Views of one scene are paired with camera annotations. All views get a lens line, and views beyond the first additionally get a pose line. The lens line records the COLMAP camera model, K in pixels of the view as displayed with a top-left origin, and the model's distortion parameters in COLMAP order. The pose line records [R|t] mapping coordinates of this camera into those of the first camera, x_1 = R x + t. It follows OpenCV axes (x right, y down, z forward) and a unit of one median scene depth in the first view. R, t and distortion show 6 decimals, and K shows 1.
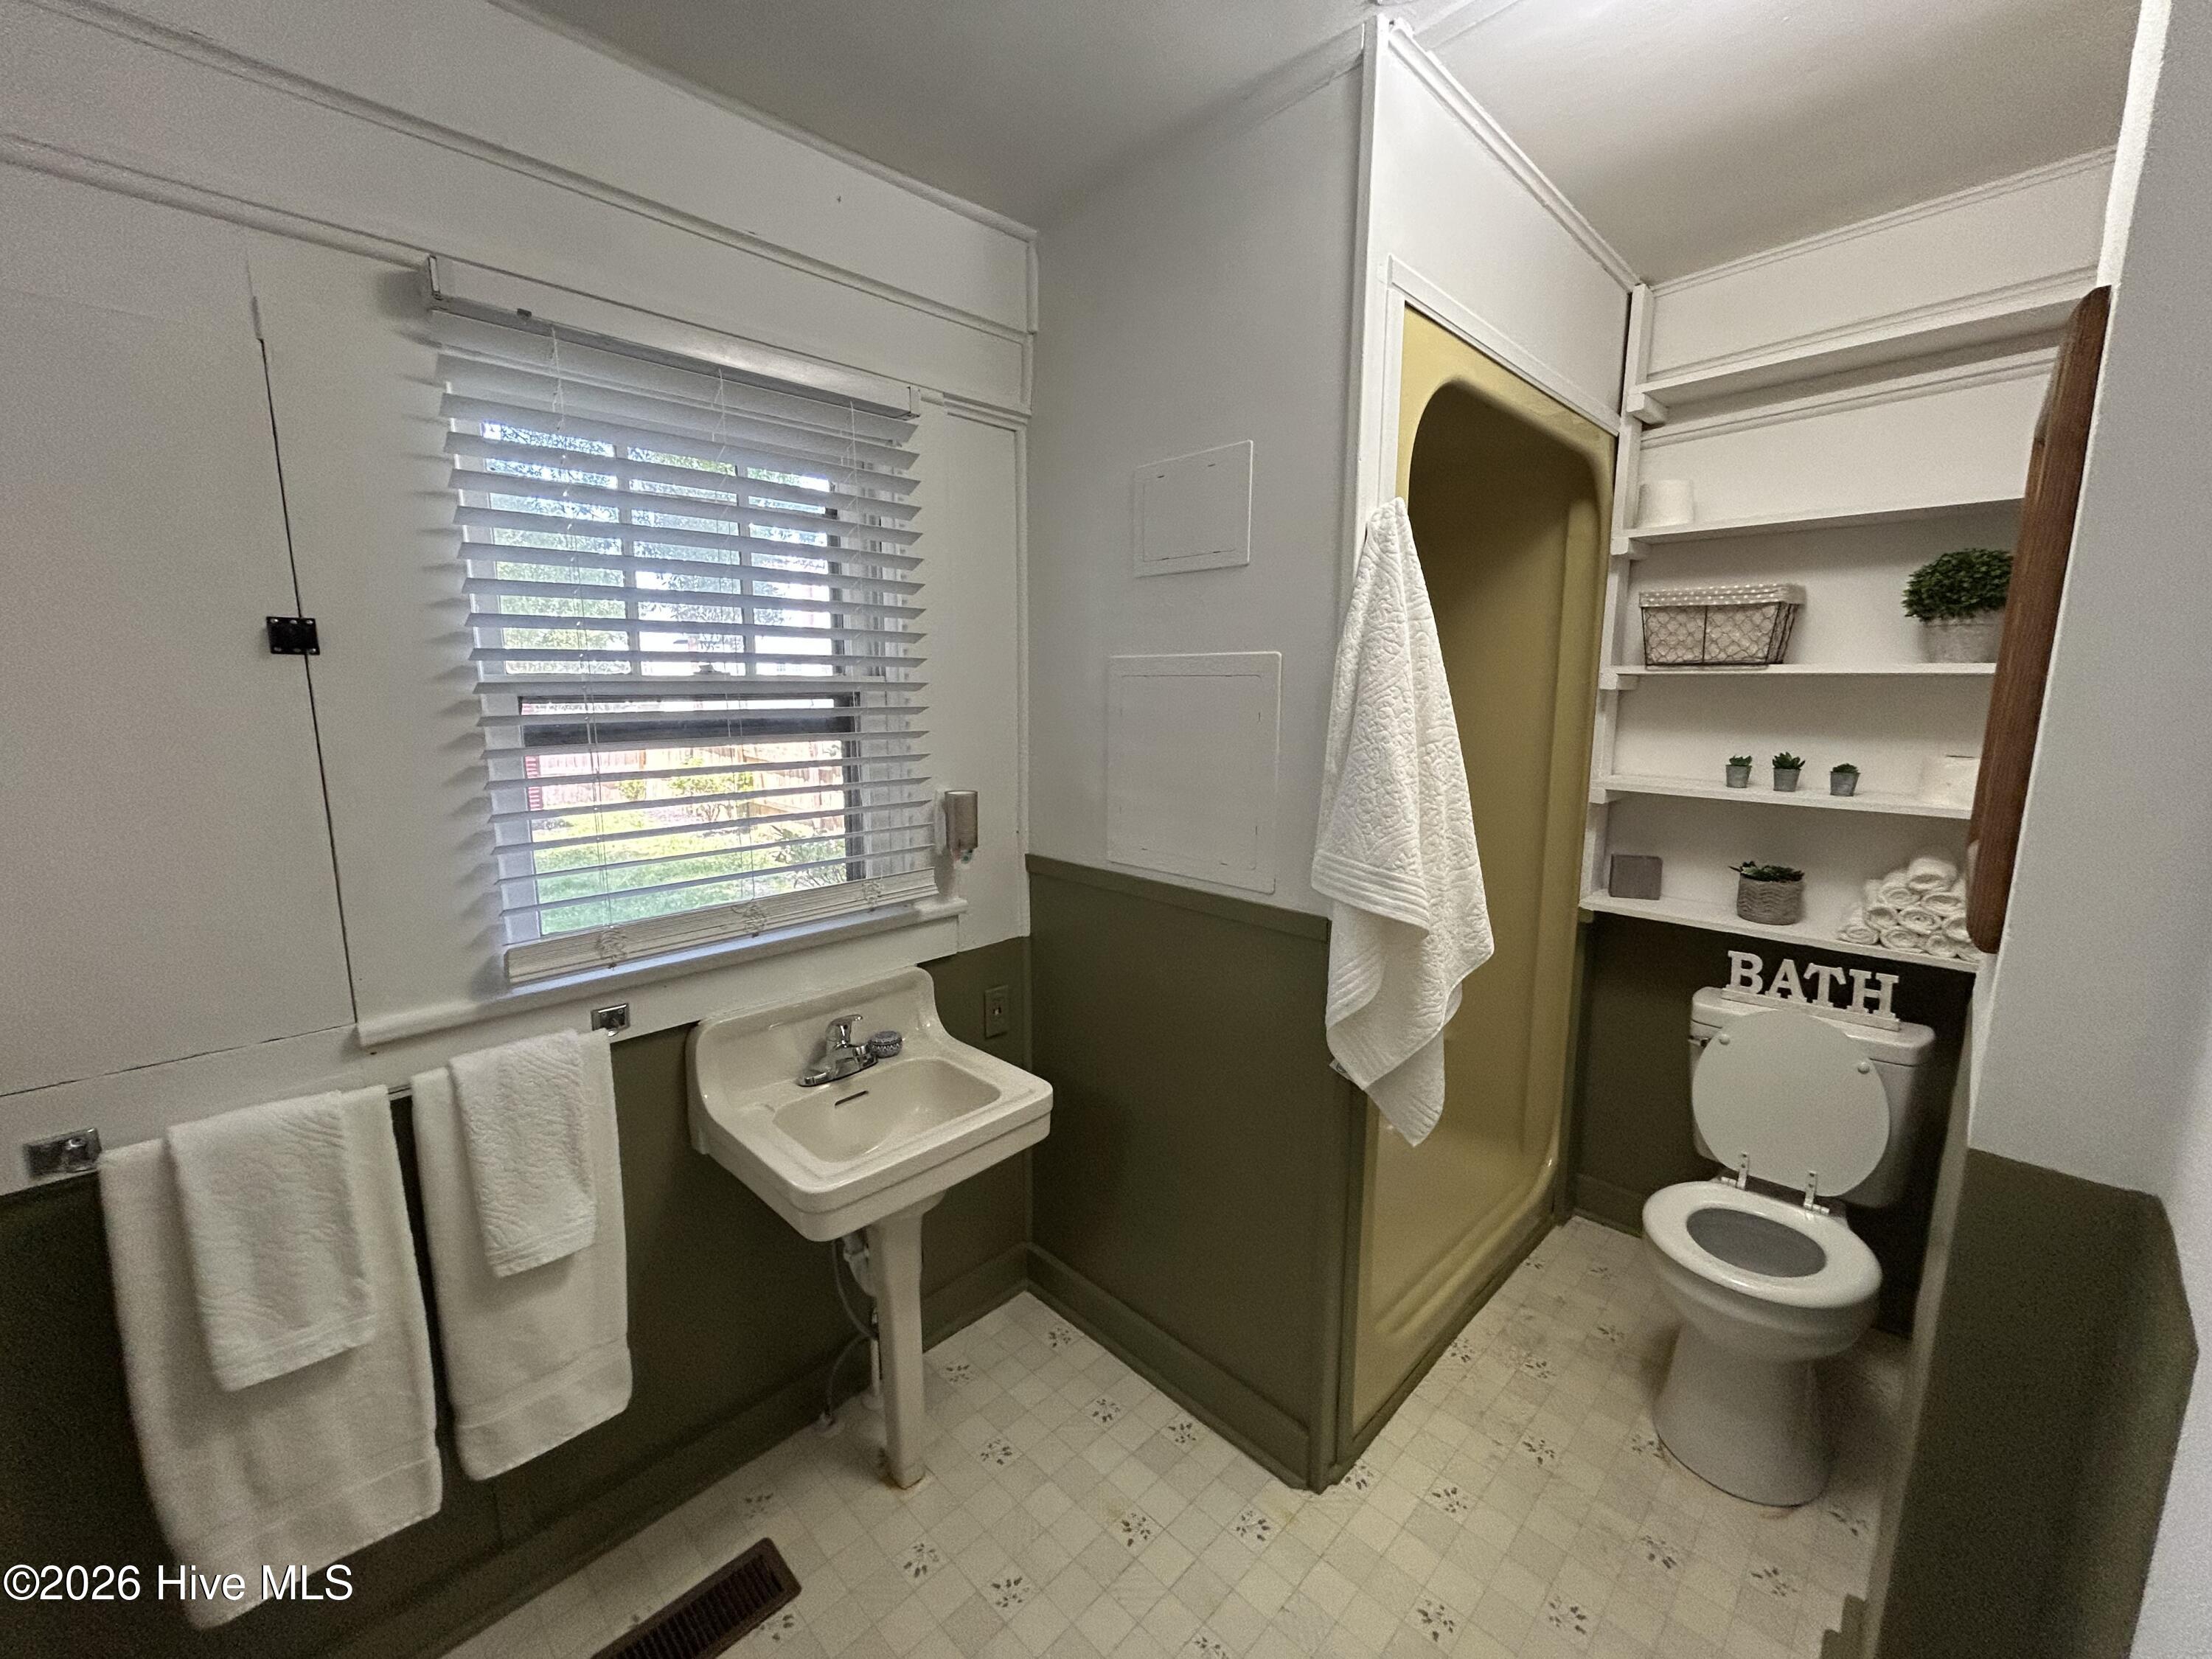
lens RADIAL K [[892.0, 0, 1102.7], [0, 892.0, 829.6], [0, 0, 1]] dist [-0.002261, 0.001482]
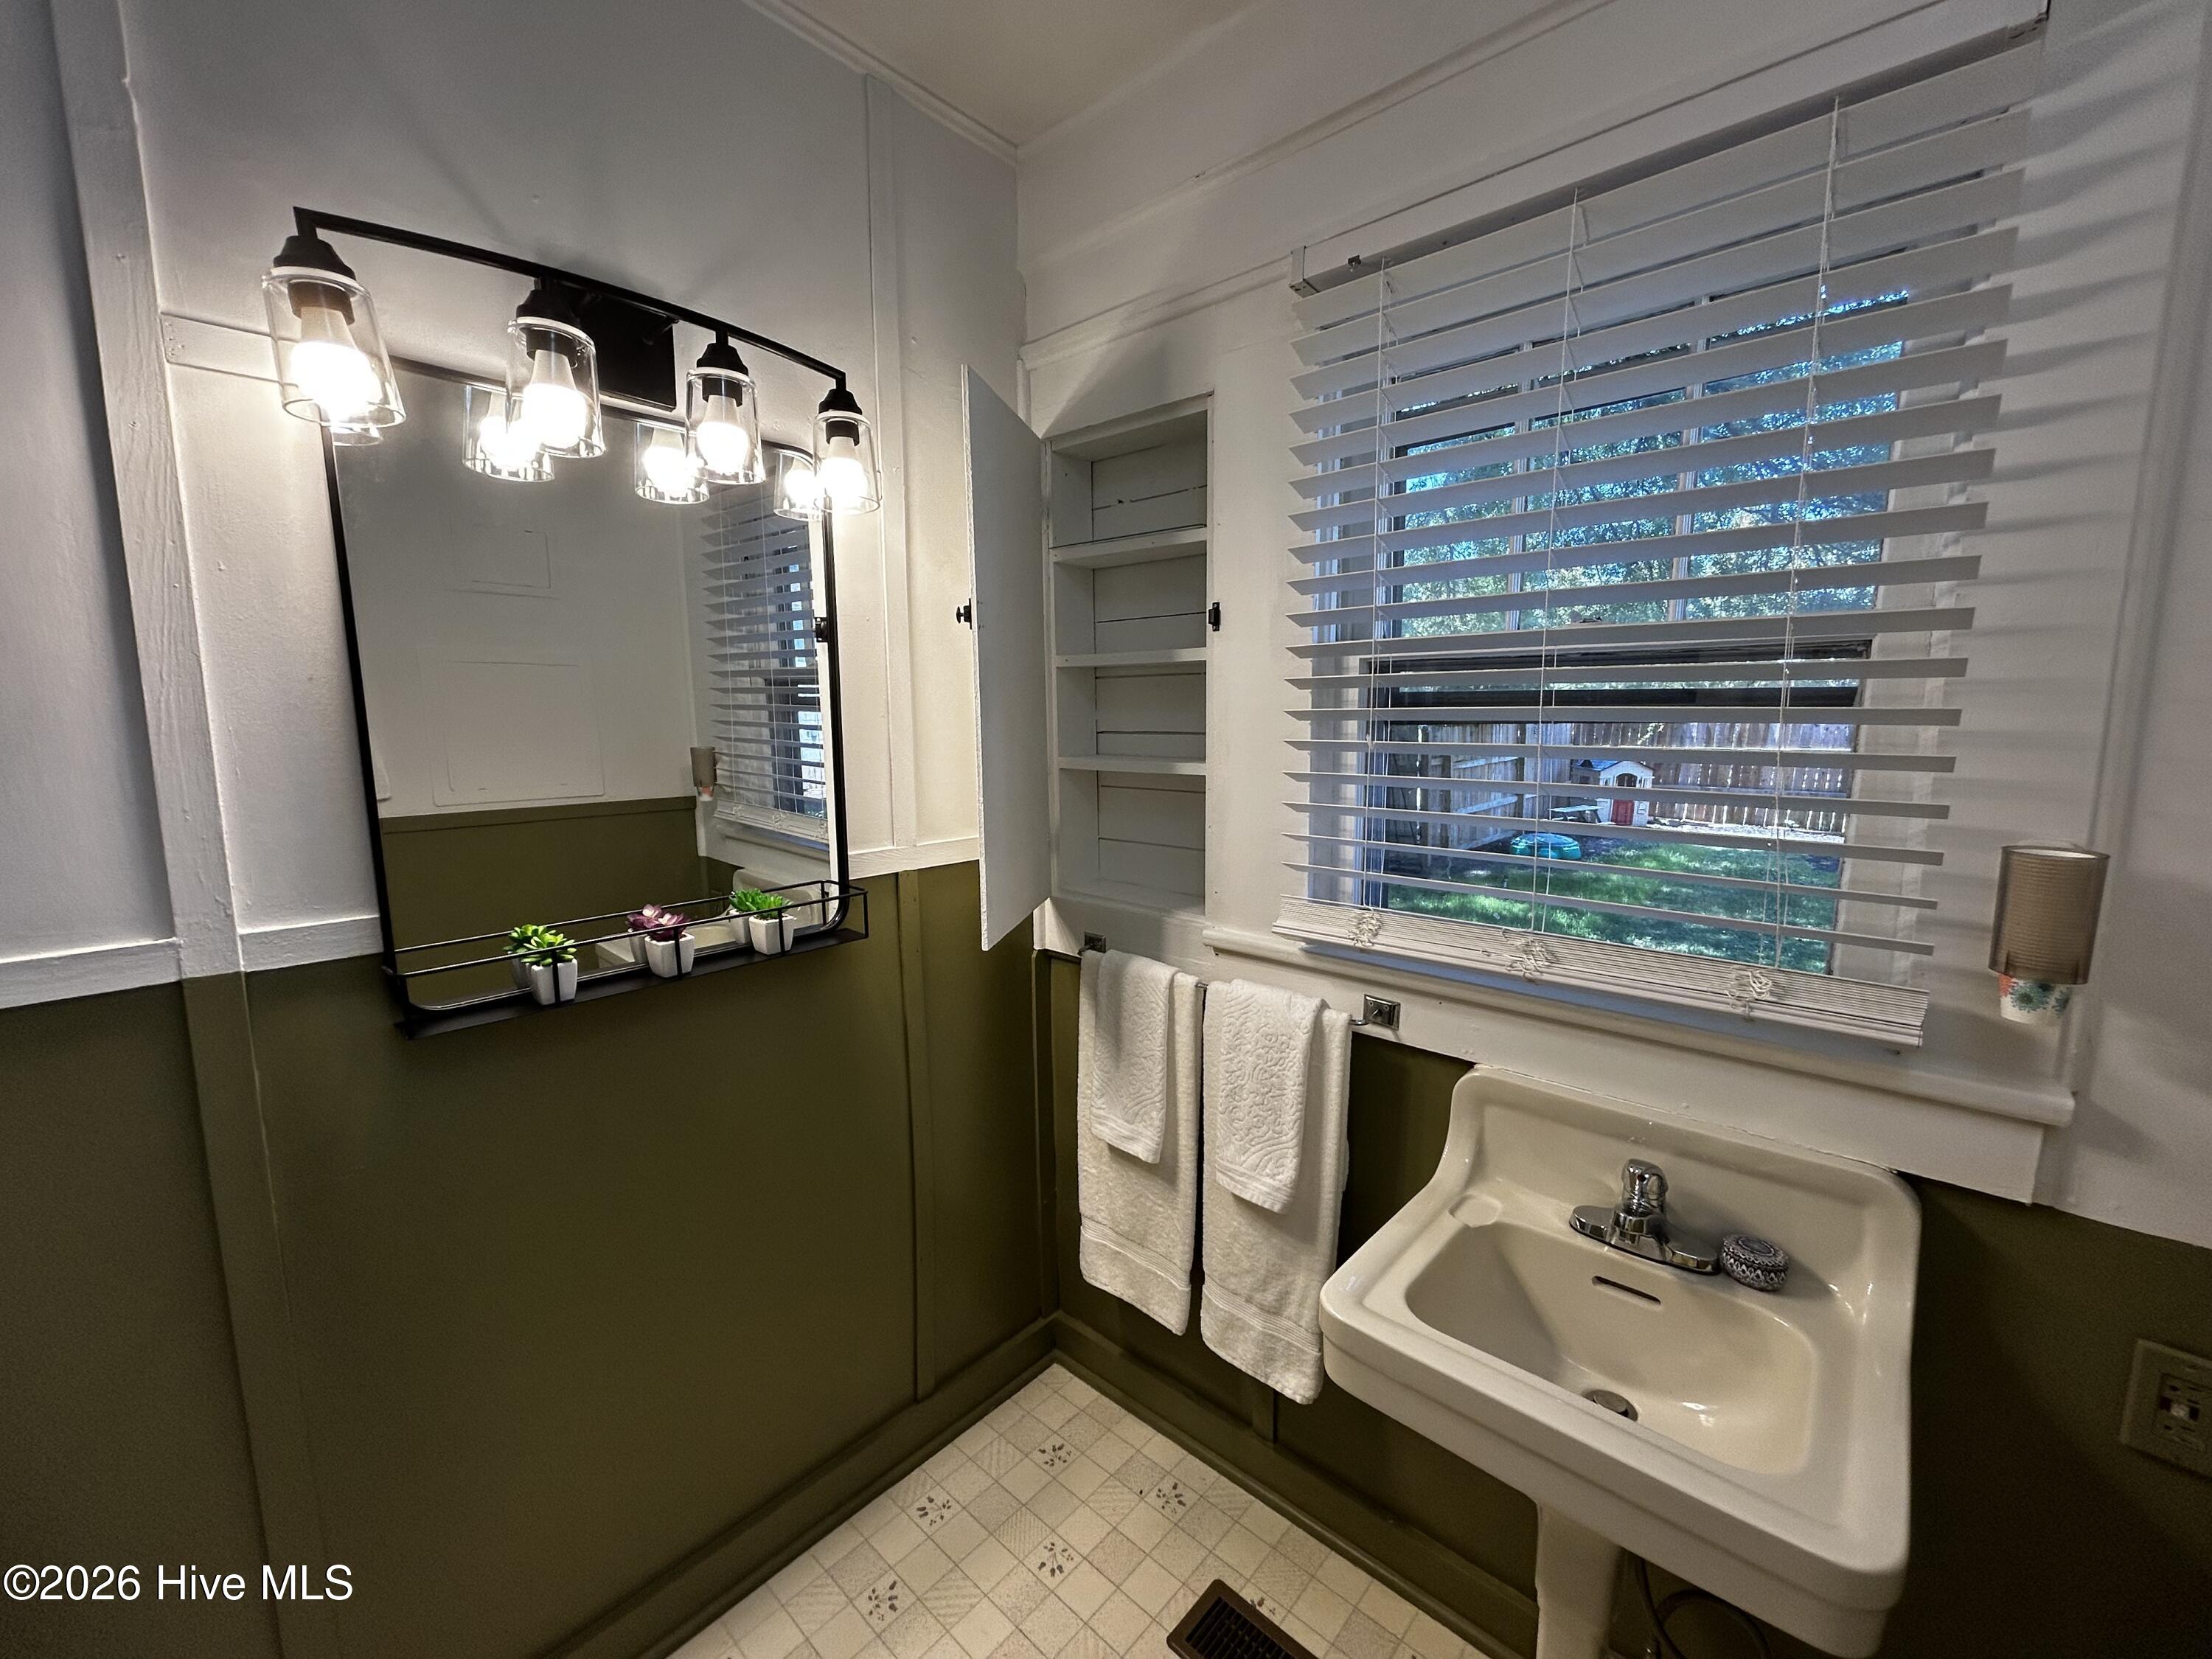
lens RADIAL K [[892.0, 0, 1104.0], [0, 892.0, 831.3], [0, 0, 1]] dist [-0.002261, 0.001482]
pose [[0.048125, 0.134855, -0.989696, 0.311327], [-0.154942, 0.979858, 0.125981, -0.040369], [0.986751, 0.147282, 0.068051, 0.614943]]
